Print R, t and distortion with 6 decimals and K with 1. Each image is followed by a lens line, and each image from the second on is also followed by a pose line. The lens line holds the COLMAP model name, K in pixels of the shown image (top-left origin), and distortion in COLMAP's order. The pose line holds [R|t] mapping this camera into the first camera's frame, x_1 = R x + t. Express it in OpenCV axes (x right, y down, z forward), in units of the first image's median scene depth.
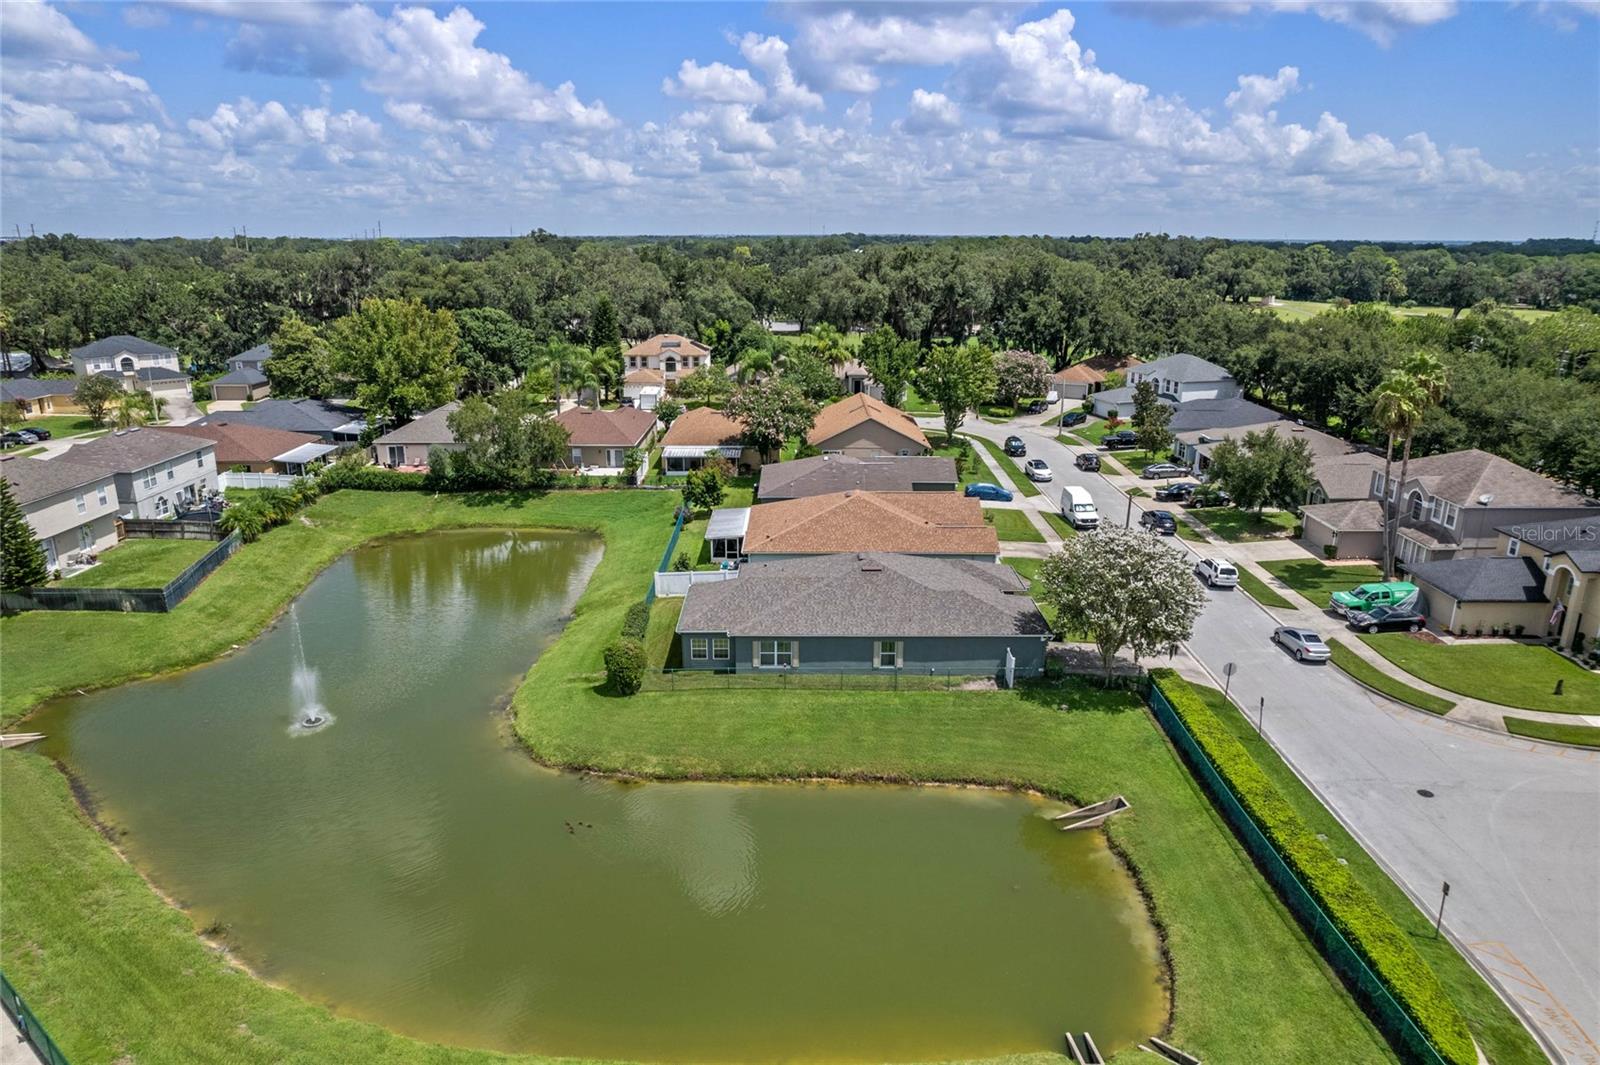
lens RADIAL K [[1020.8, 0, 800.0], [0, 1020.8, 532.5], [0, 0, 1]] dist [-0.077875, 0.077166]
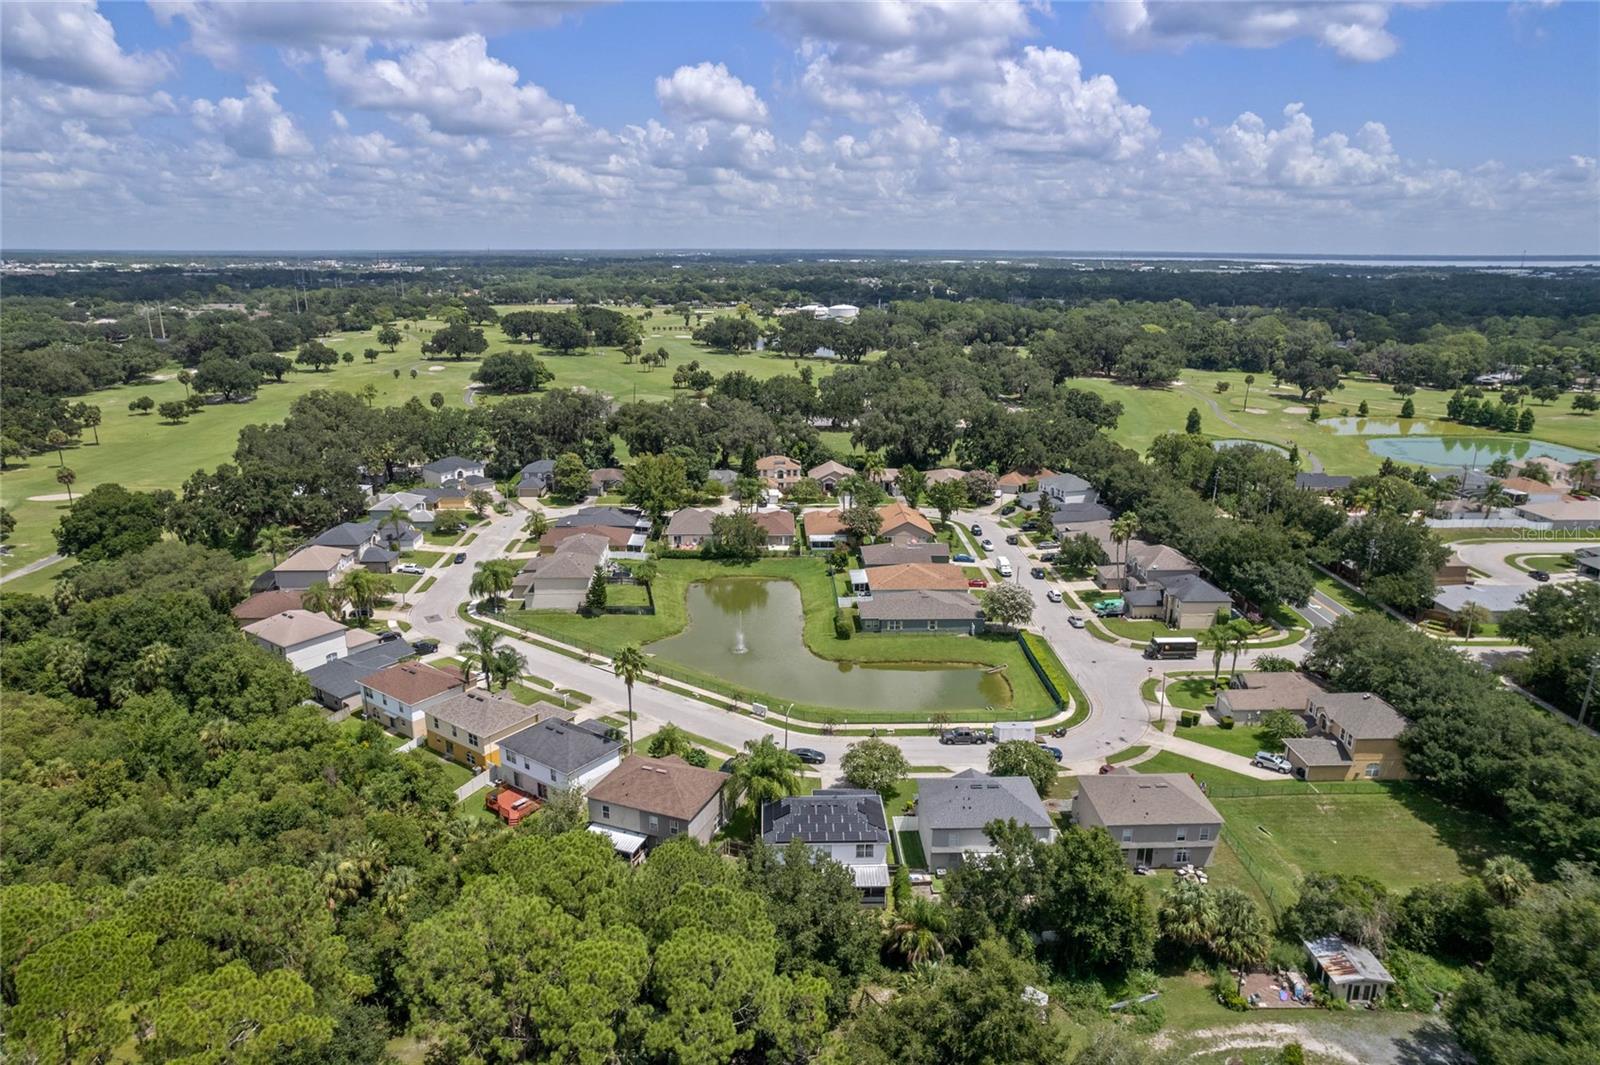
lens RADIAL K [[1020.8, 0, 800.0], [0, 1020.8, 532.5], [0, 0, 1]] dist [-0.077875, 0.077166]
pose [[0.999555, -0.006156, 0.029186, -0.258866], [0.006530, 0.999898, -0.012730, -0.078202], [-0.029105, 0.012915, 0.999493, -1.324616]]
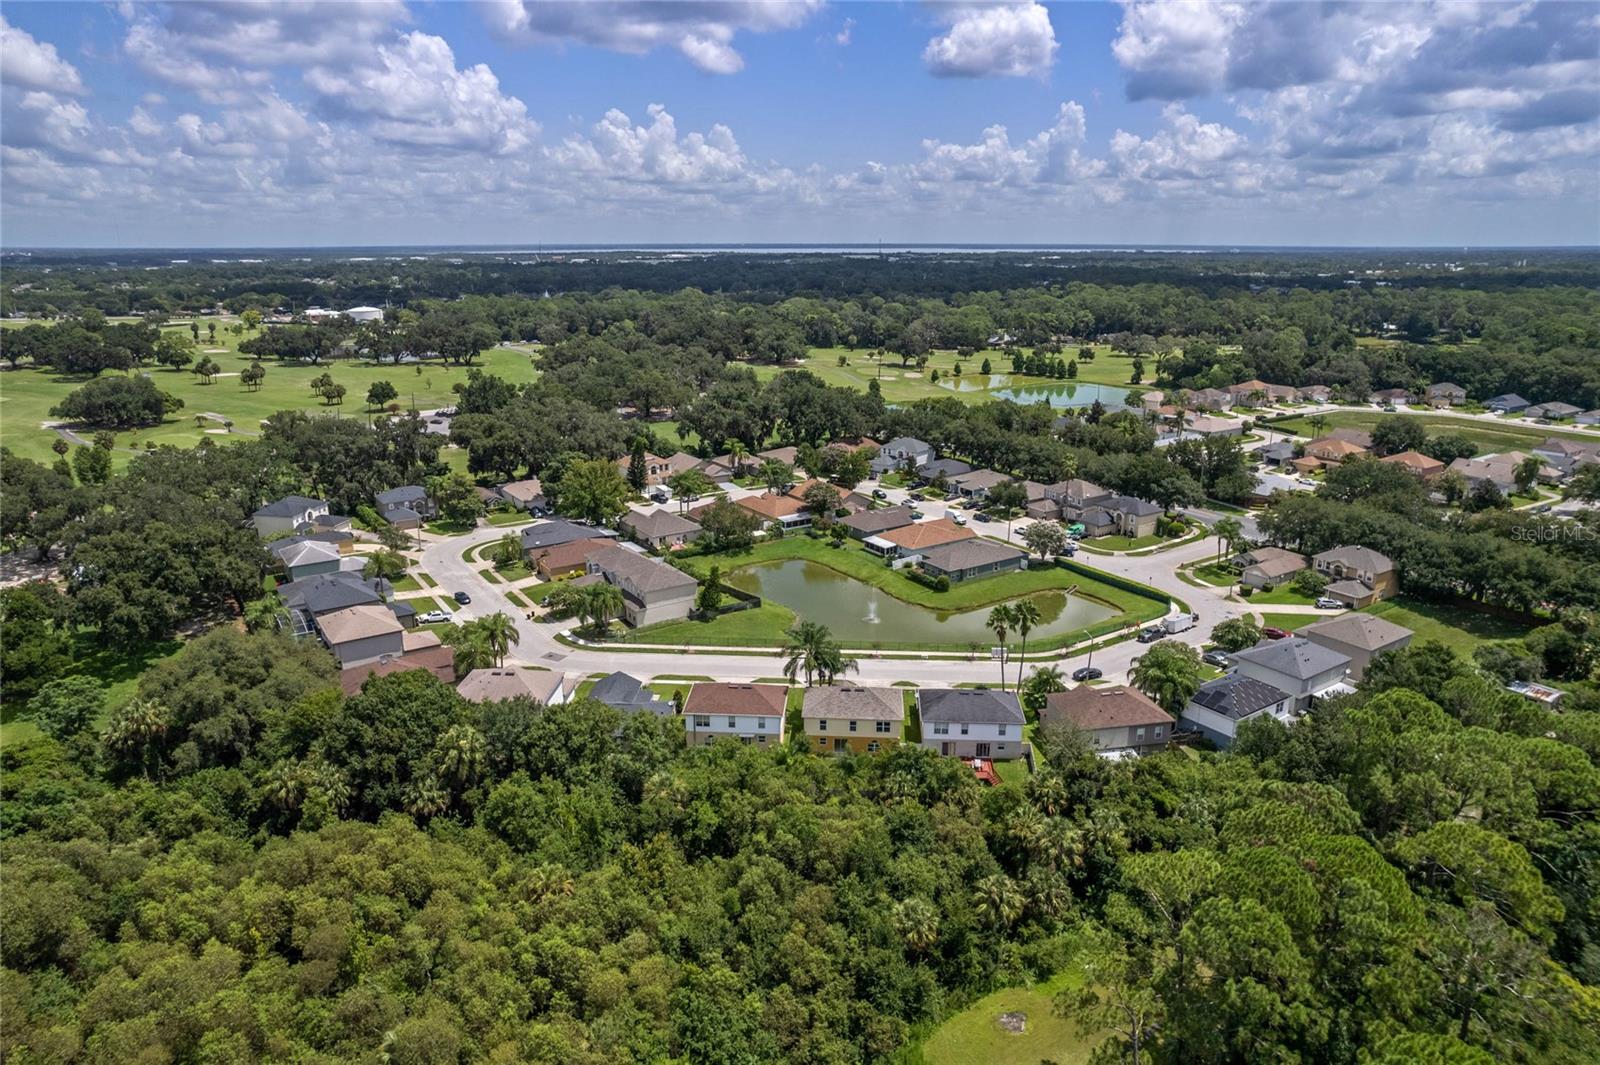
lens RADIAL K [[1020.8, 0, 800.0], [0, 1020.8, 532.5], [0, 0, 1]] dist [-0.077875, 0.077166]
pose [[0.829527, -0.155723, 0.536317, -1.551856], [0.159836, 0.986366, 0.039178, -0.160059], [-0.535105, 0.053224, 0.843107, -1.050593]]
